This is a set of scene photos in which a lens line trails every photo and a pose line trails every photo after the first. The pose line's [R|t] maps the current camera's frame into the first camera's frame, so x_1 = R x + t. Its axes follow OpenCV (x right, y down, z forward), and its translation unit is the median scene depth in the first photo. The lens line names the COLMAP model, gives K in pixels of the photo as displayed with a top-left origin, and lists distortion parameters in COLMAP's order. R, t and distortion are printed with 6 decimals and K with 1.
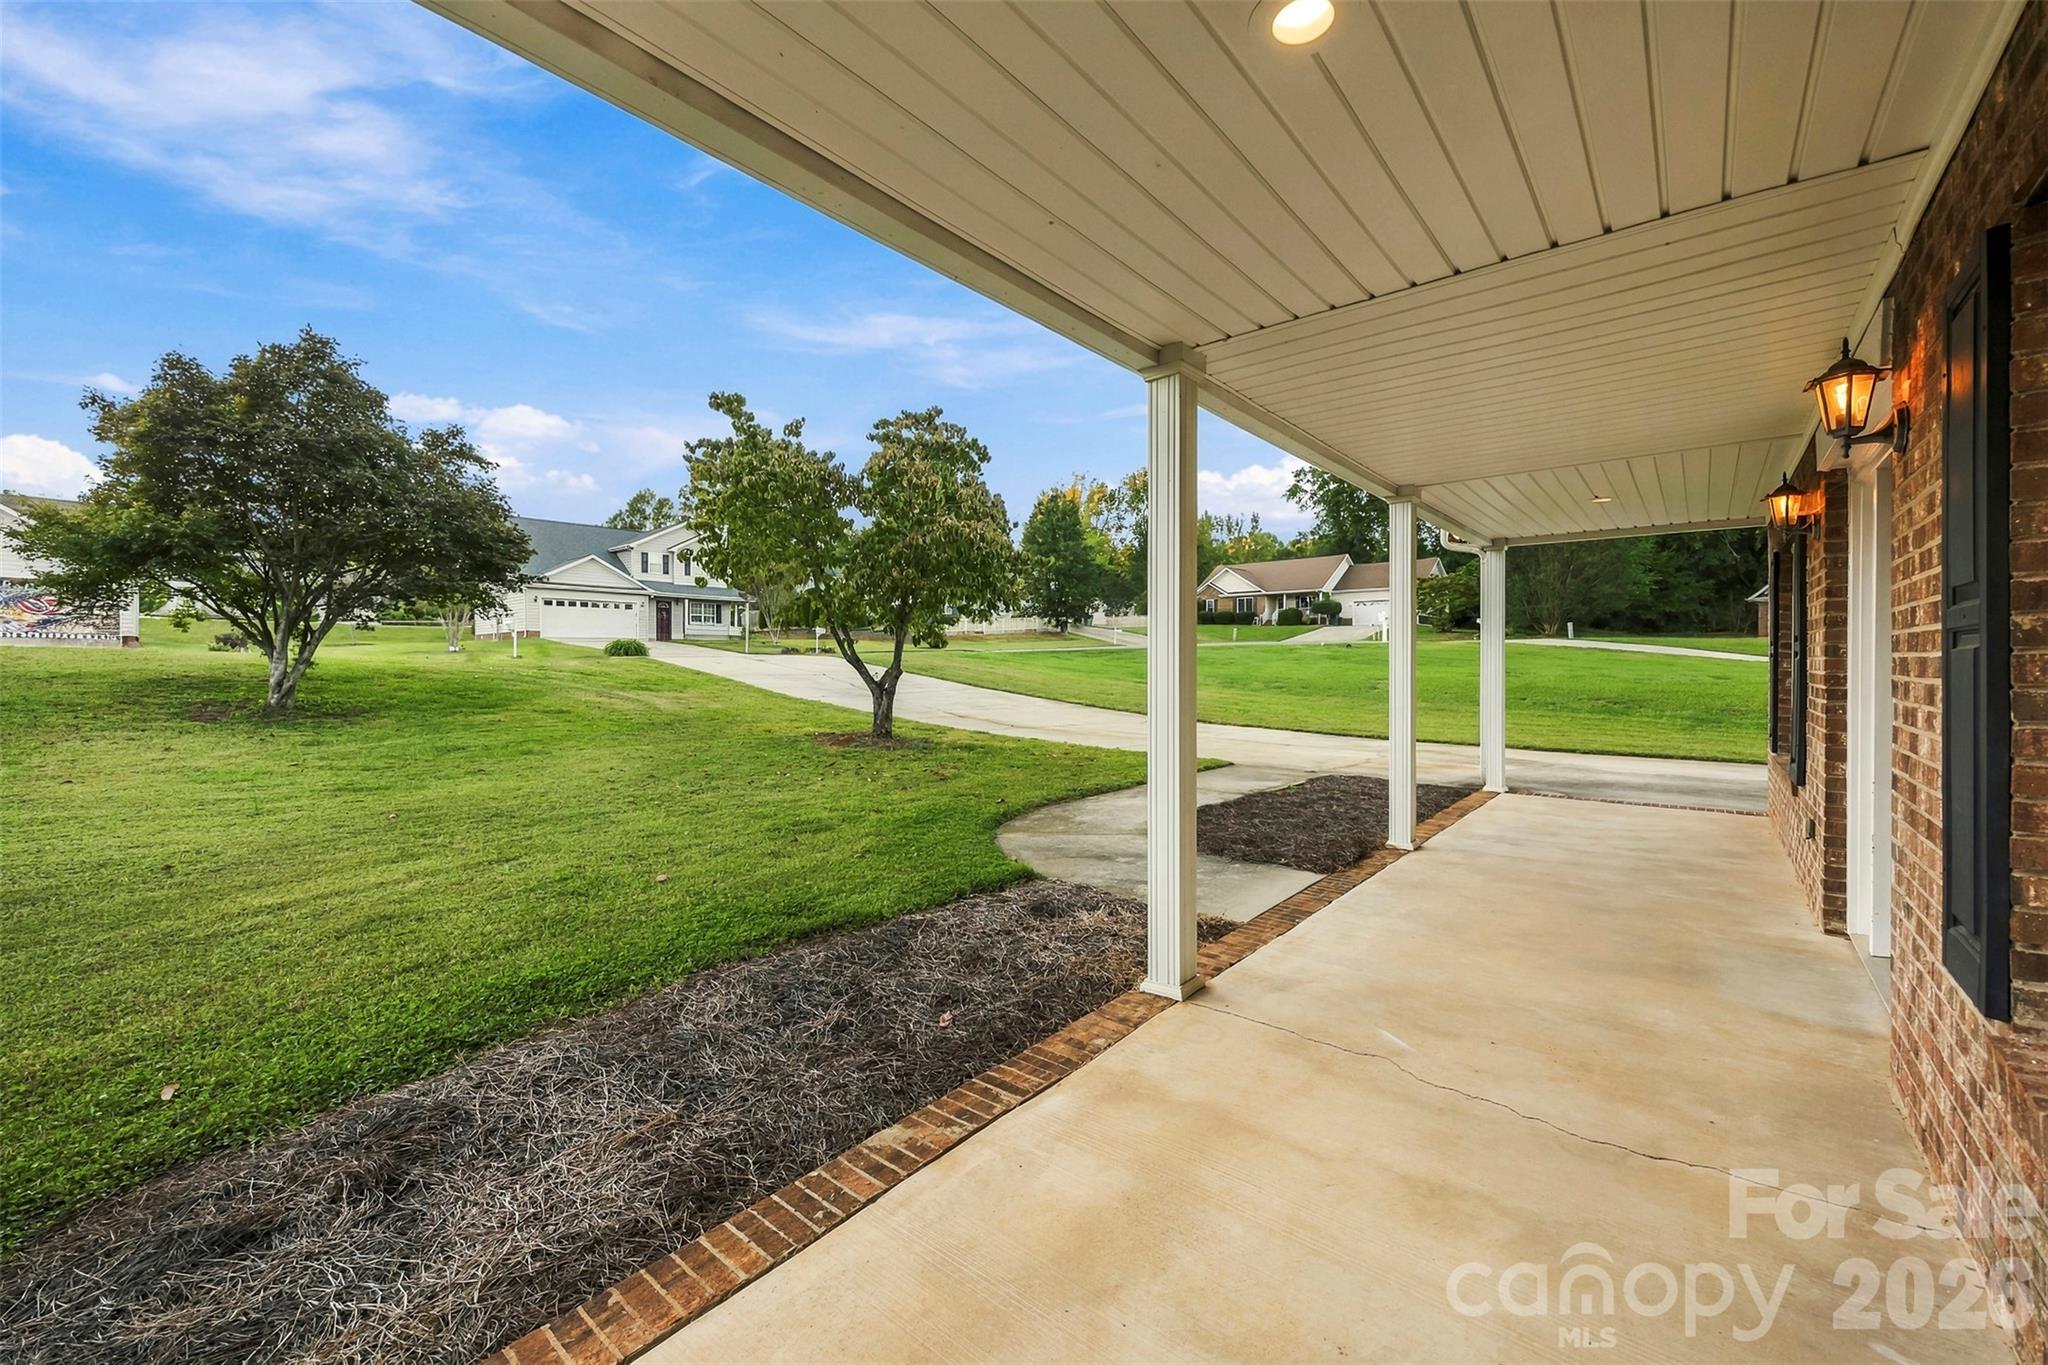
lens RADIAL K [[809.7, 0, 1025.9], [0, 809.7, 667.5], [0, 0, 1]] dist [-0.000848, -0.000096]
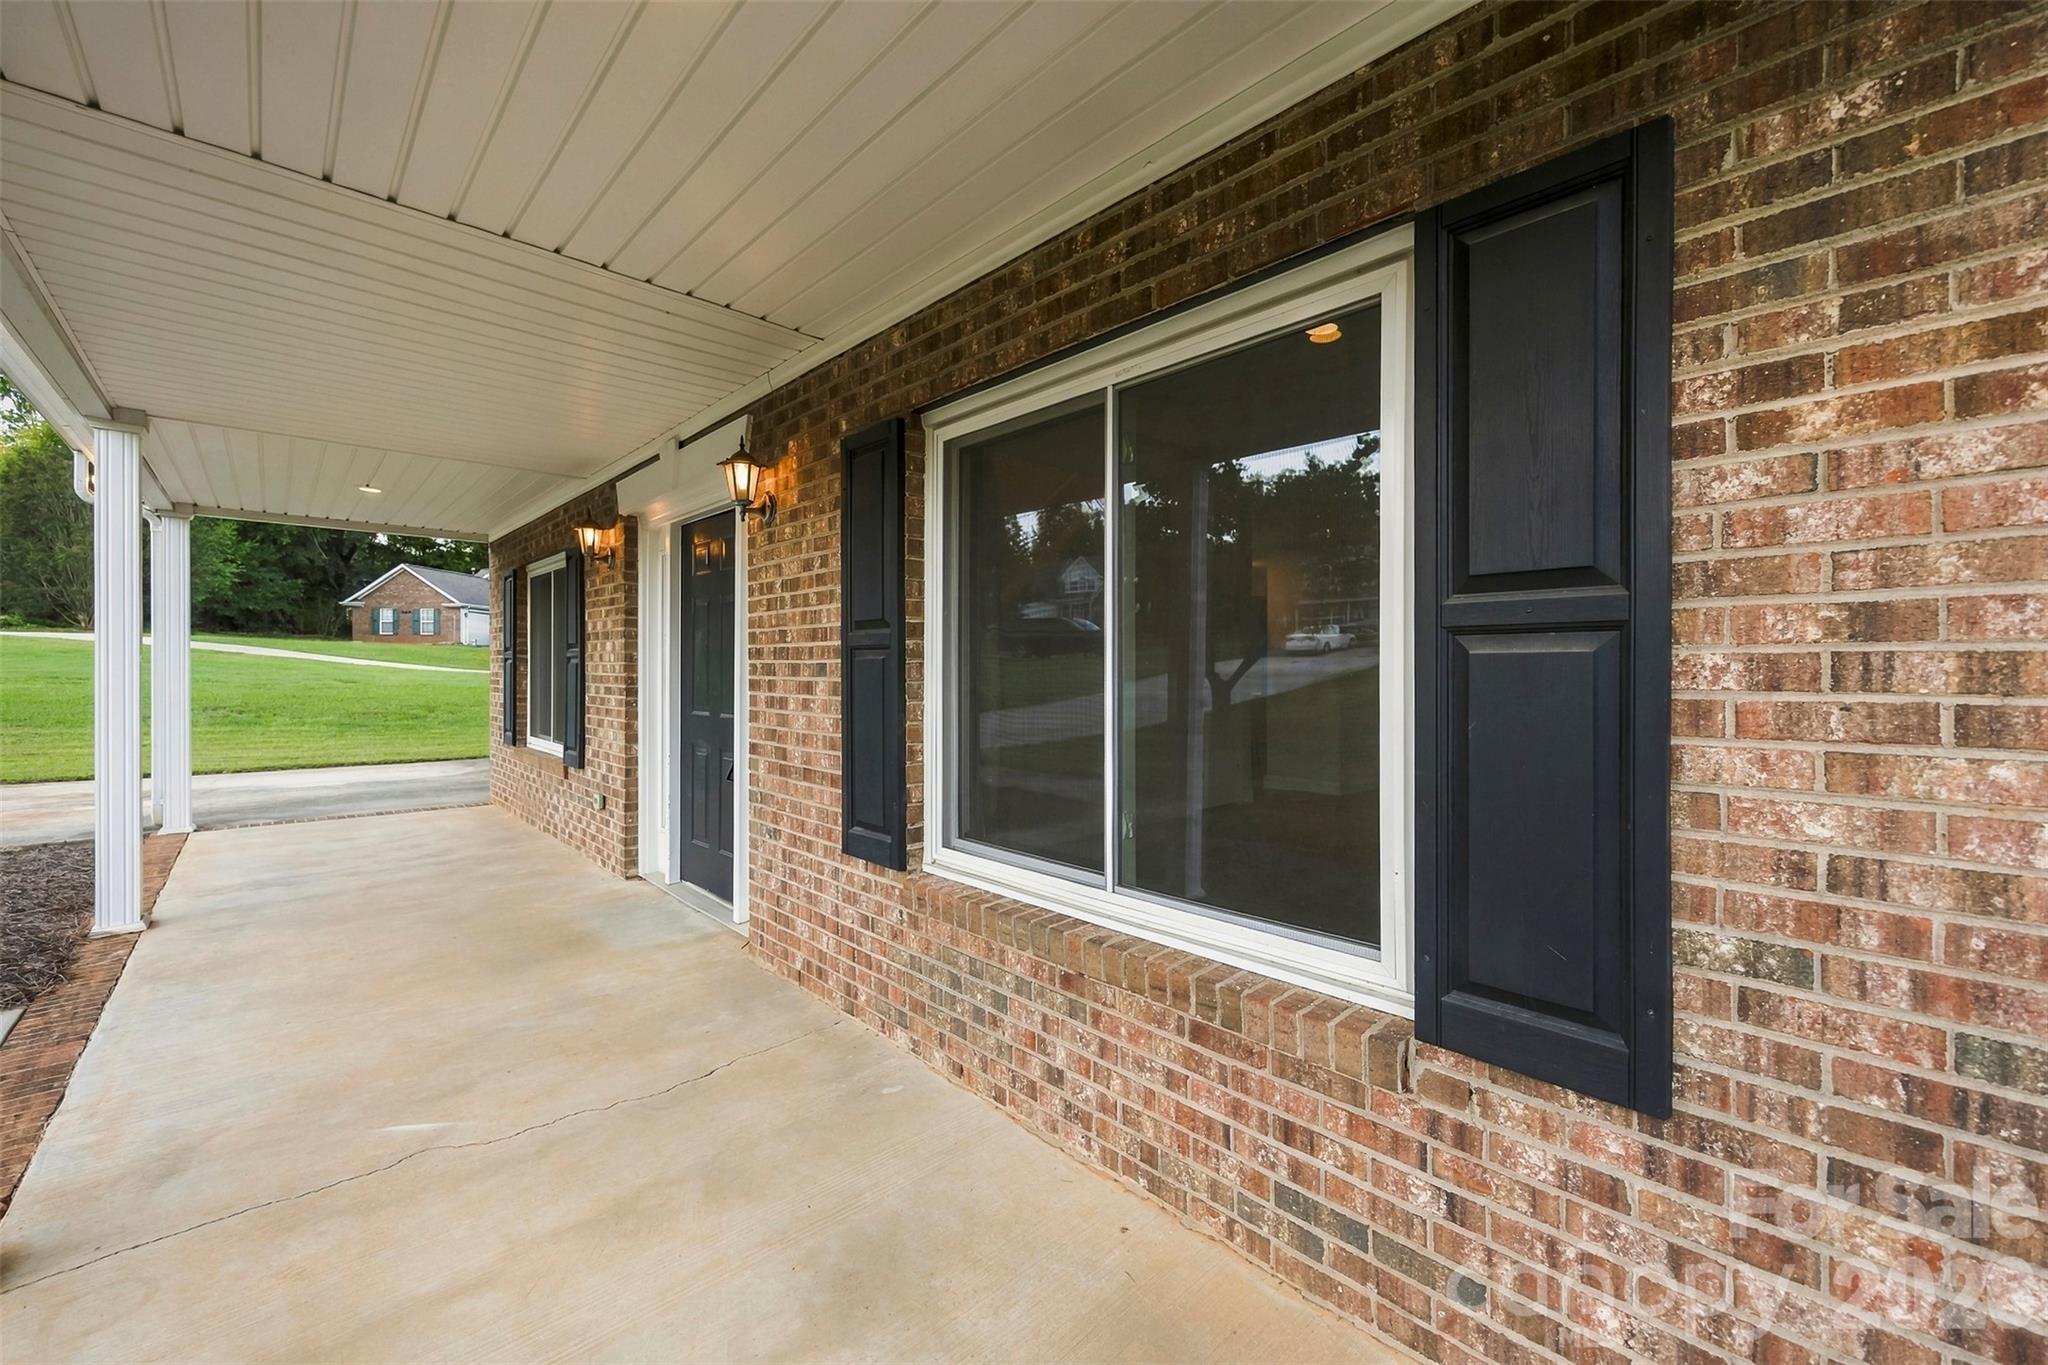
lens RADIAL K [[829.6, 0, 1024.0], [0, 829.6, 682.5], [0, 0, 1]] dist [0.029248, 0.000013]
pose [[0.133237, -0.013636, 0.990990, -0.204780], [0.000636, 0.999906, 0.013673, 0.000832], [-0.991084, -0.001191, 0.133234, 0.187221]]
